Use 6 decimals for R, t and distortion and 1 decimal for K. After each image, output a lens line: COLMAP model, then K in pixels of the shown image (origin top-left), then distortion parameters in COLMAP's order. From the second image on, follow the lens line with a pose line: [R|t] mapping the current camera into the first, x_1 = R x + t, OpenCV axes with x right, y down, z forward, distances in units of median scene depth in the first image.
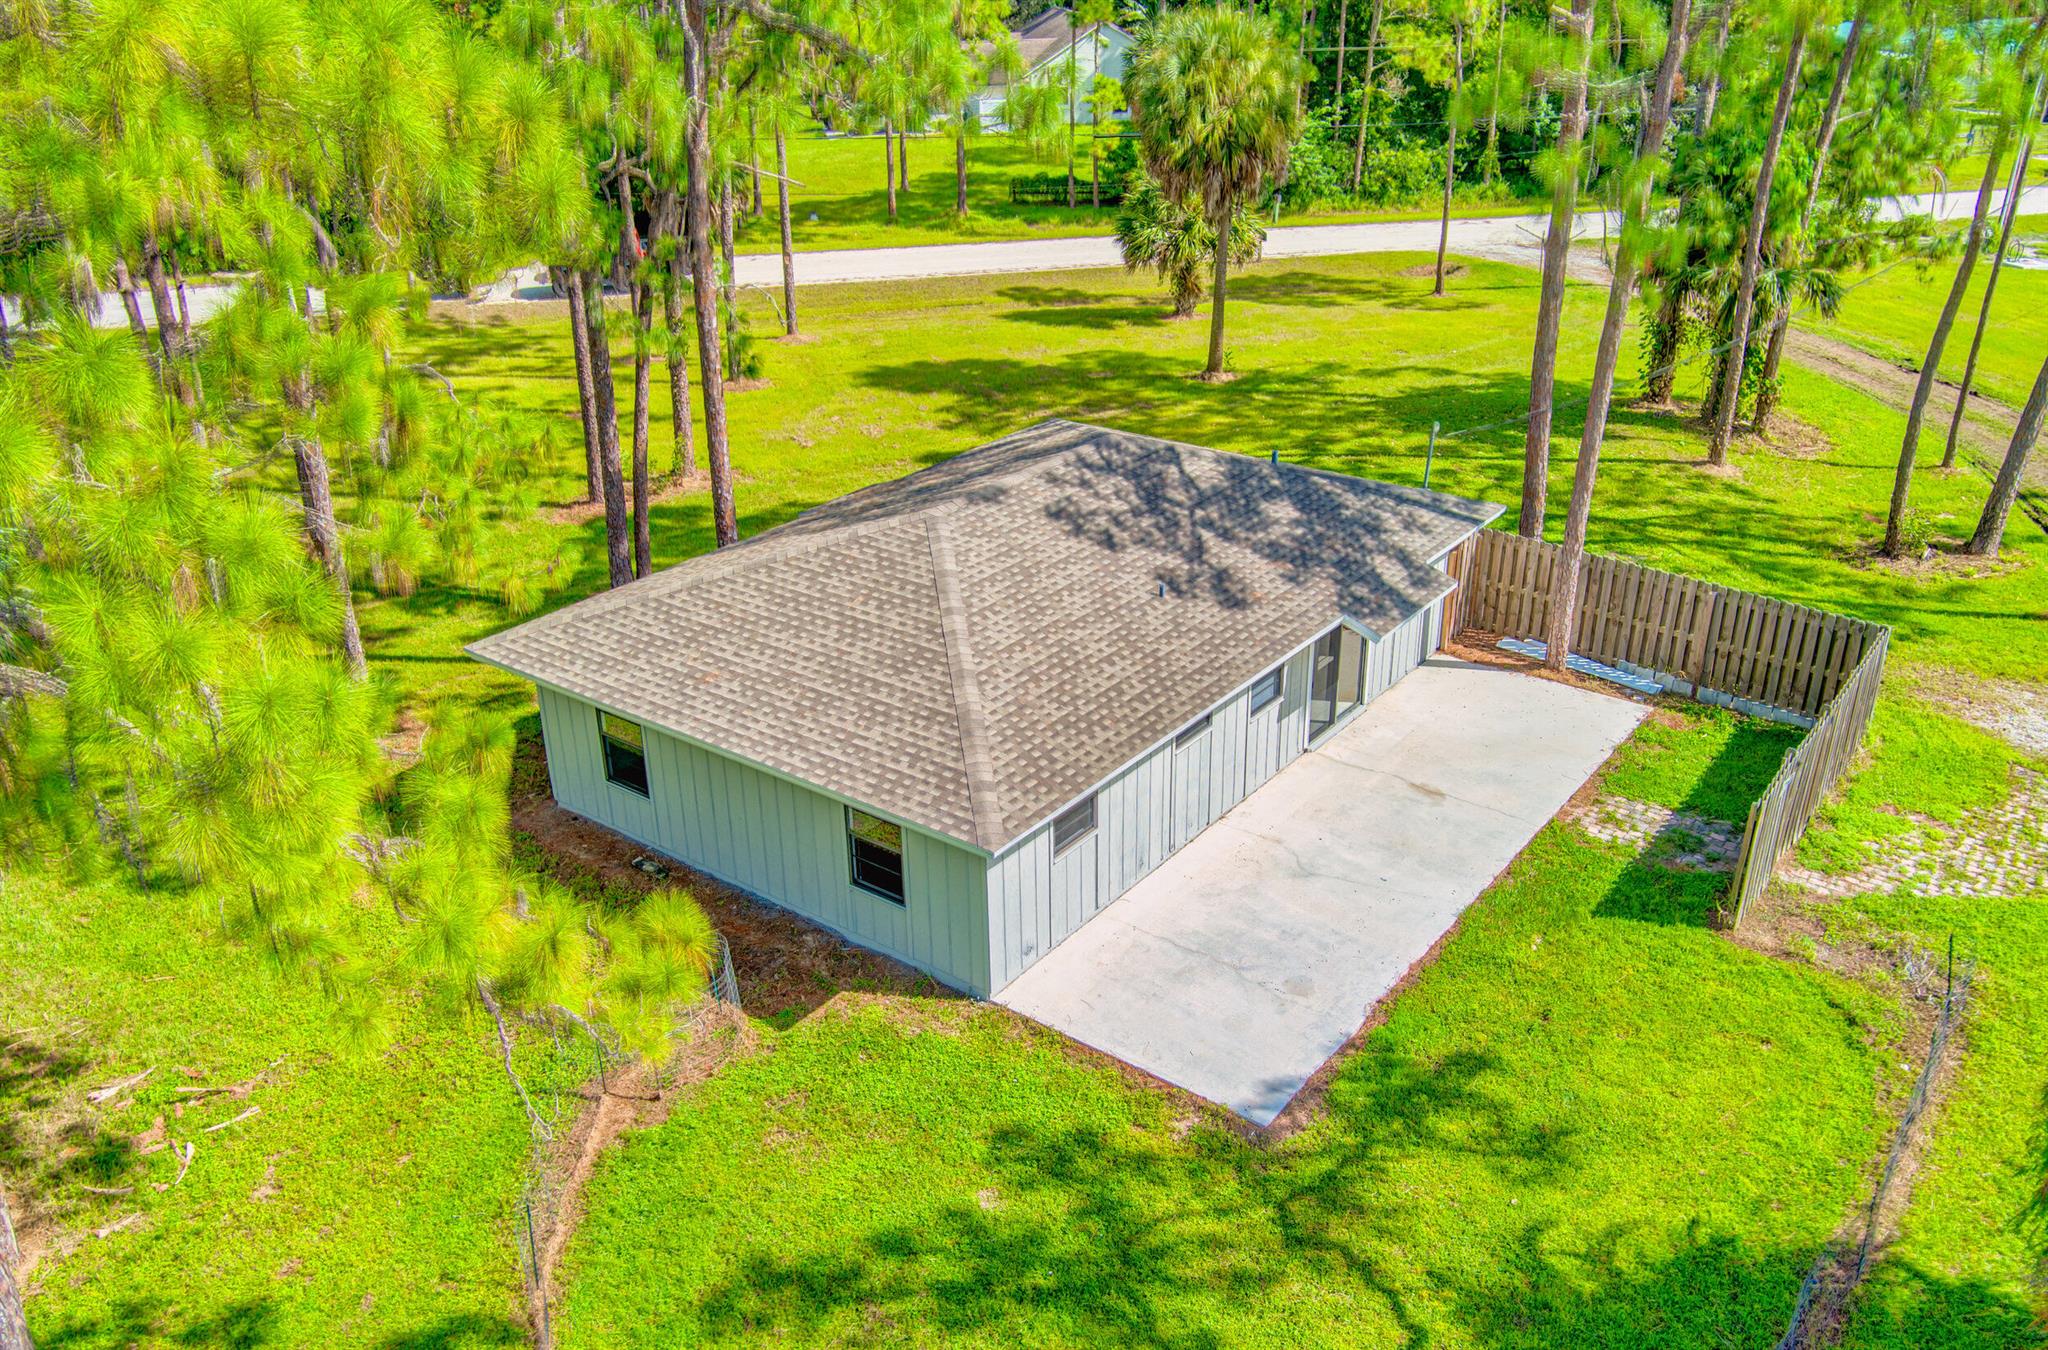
lens RADIAL K [[1612.5, 0, 1024.0], [0, 1612.5, 675.0], [0, 0, 1]] dist [0.011518, 0.005047]
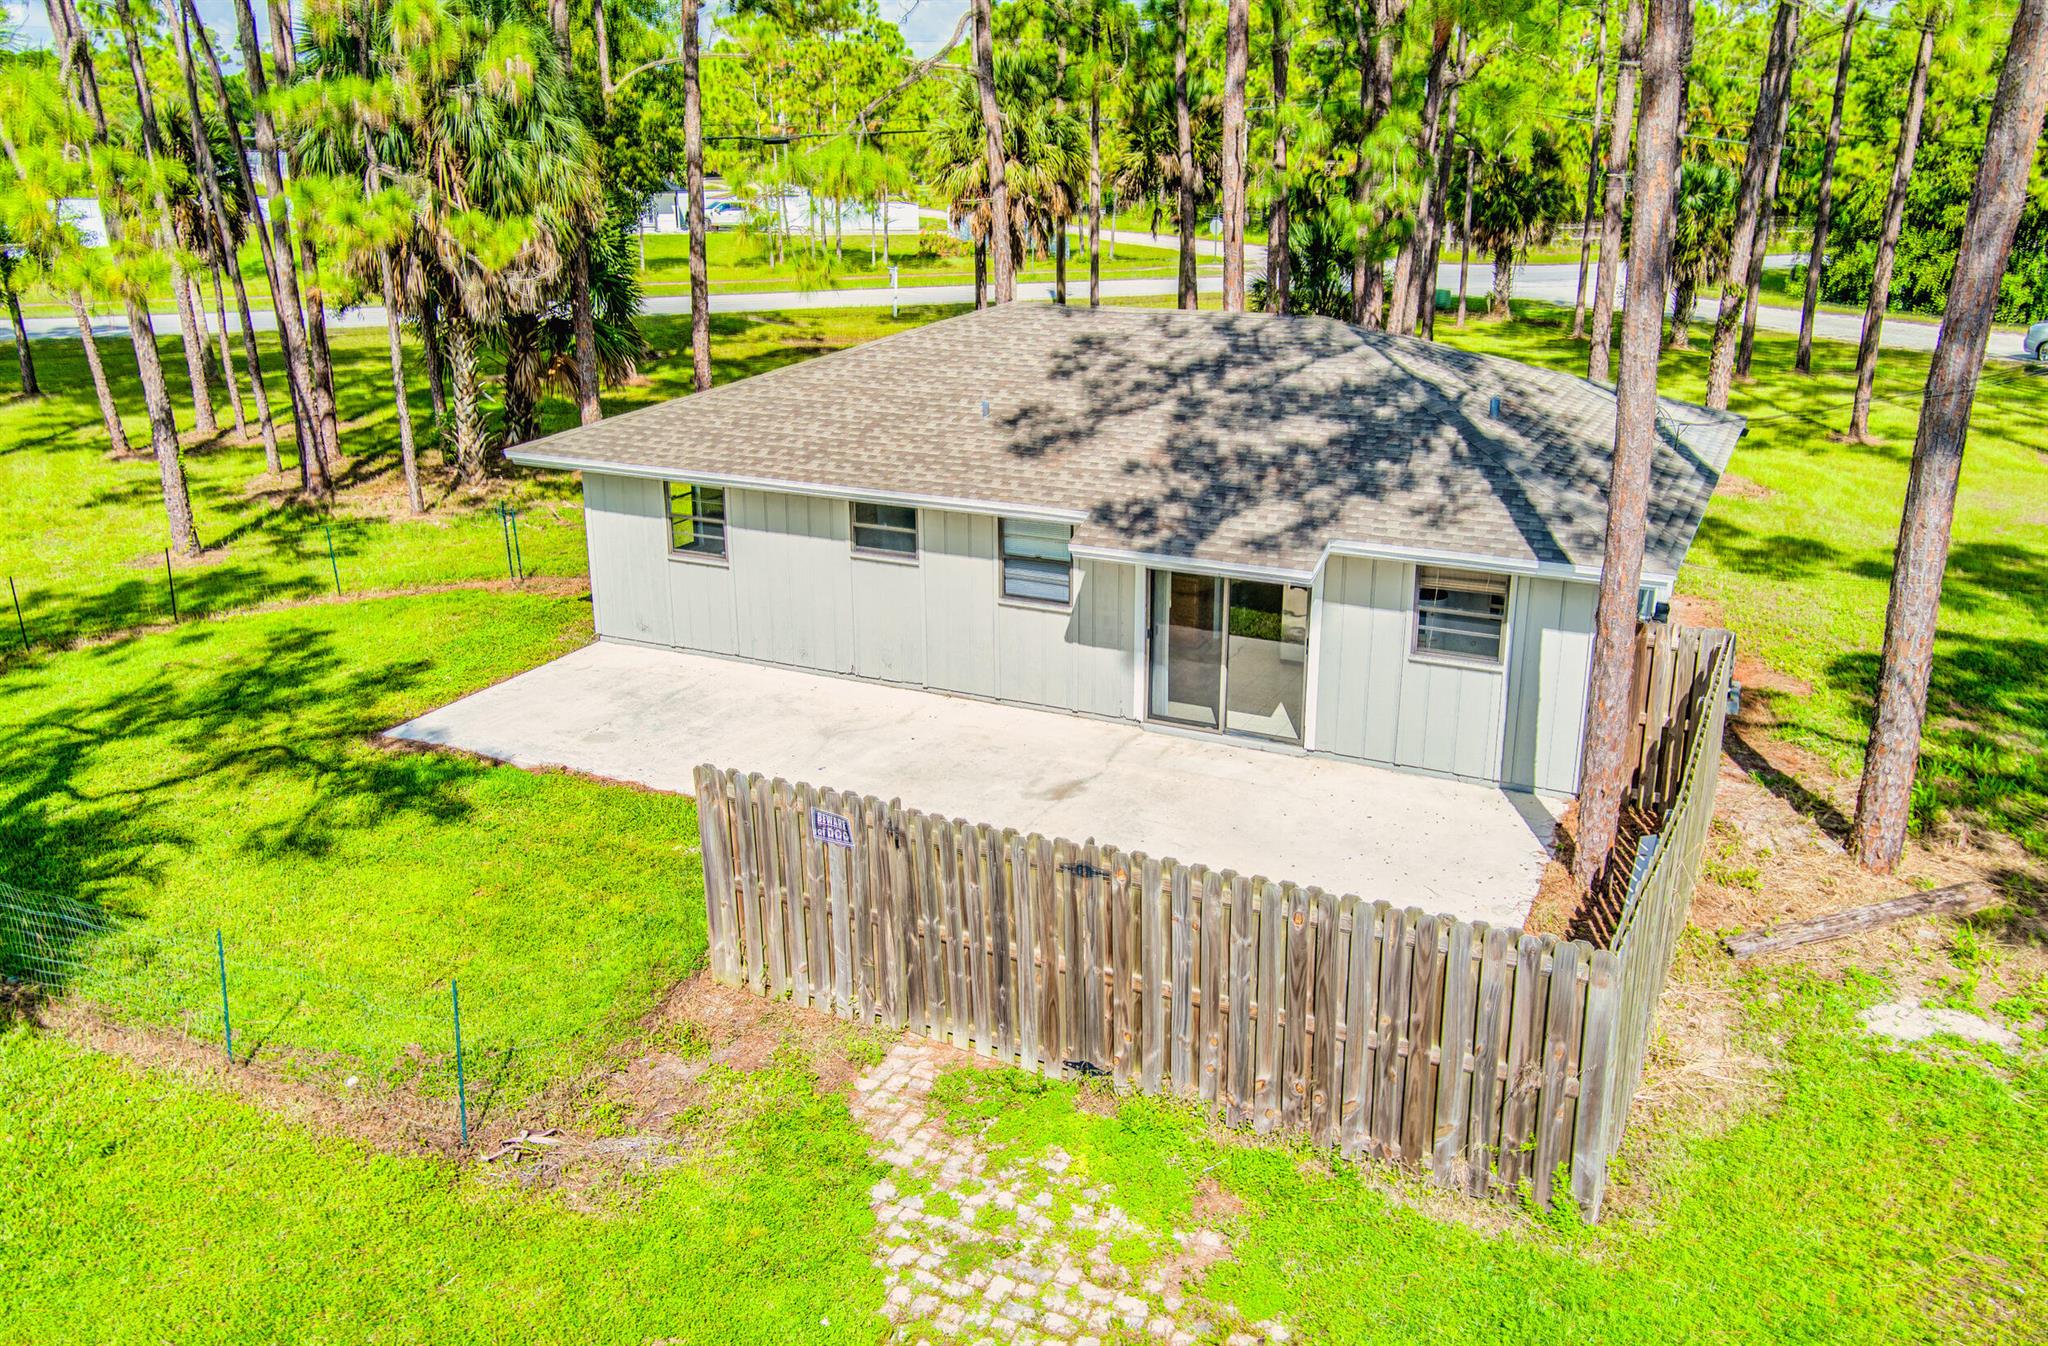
lens RADIAL K [[1612.5, 0, 1024.0], [0, 1612.5, 673.0], [0, 0, 1]] dist [0.011518, 0.005047]
pose [[0.200074, 0.328298, -0.923142, 1.182970], [-0.417142, 0.881076, 0.222931, -0.164024], [0.886546, 0.340478, 0.313227, 1.016271]]
